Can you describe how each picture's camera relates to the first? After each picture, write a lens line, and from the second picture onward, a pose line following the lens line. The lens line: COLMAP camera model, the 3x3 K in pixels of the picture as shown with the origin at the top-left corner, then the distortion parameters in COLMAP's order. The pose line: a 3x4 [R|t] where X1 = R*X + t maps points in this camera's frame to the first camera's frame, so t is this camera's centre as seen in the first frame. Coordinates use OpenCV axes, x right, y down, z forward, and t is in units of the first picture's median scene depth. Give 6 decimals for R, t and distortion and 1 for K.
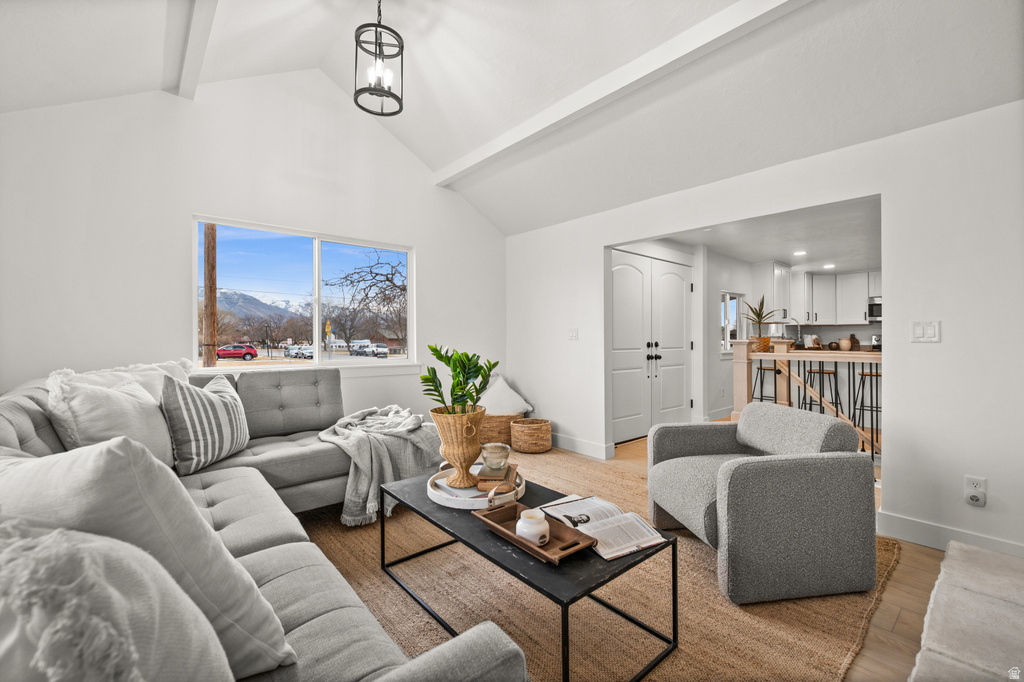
lens RADIAL K [[438.3, 0, 513.8], [0, 438.3, 336.0], [0, 0, 1]] dist [-0.008983, 0.000412]
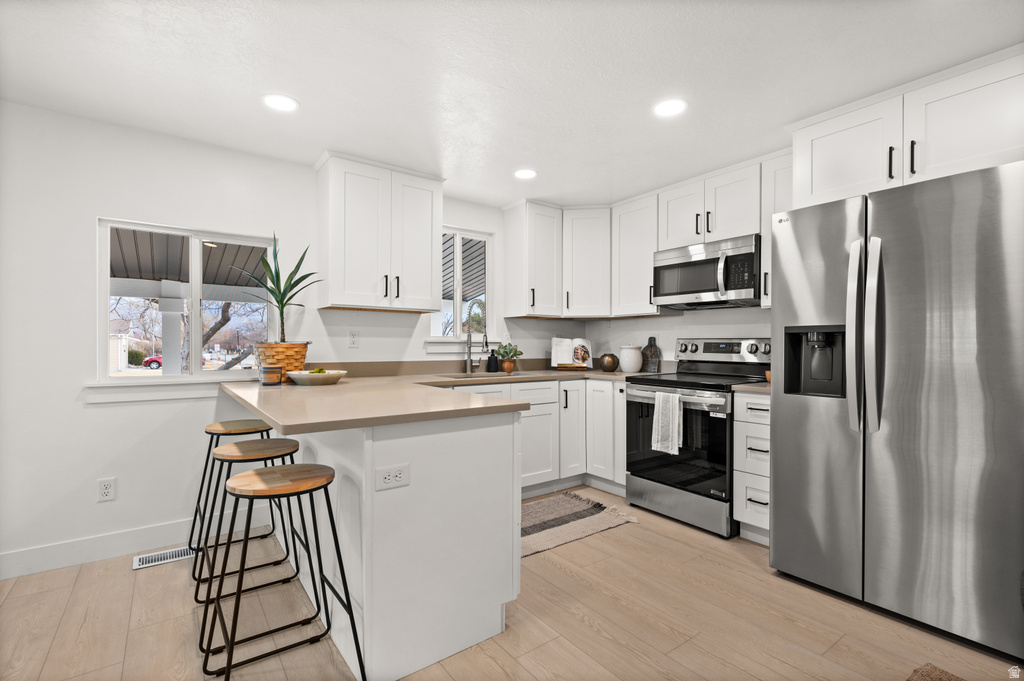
lens RADIAL K [[483.1, 0, 516.9], [0, 483.1, 348.2], [0, 0, 1]] dist [-0.003584, 0.001907]
pose [[0.995415, -0.003851, -0.095571, 0.688138], [0.004106, 0.999989, 0.002475, 0.005581], [0.095561, -0.002856, 0.995419, 0.483754]]
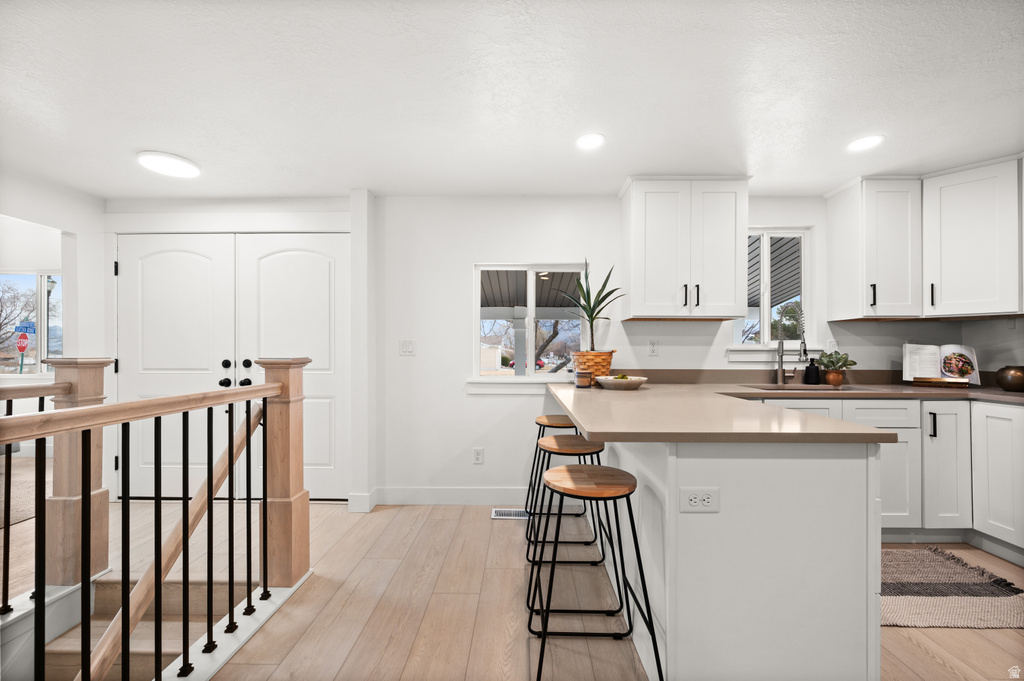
lens RADIAL K [[406.6, 0, 514.0], [0, 406.6, 351.6], [0, 0, 1]] dist [-0.004531, 0.000052]
pose [[0.734285, -0.006727, -0.678808, 0.665973], [0.001648, 0.999966, -0.008127, 0.004439], [0.678840, 0.004849, 0.734270, 0.526801]]
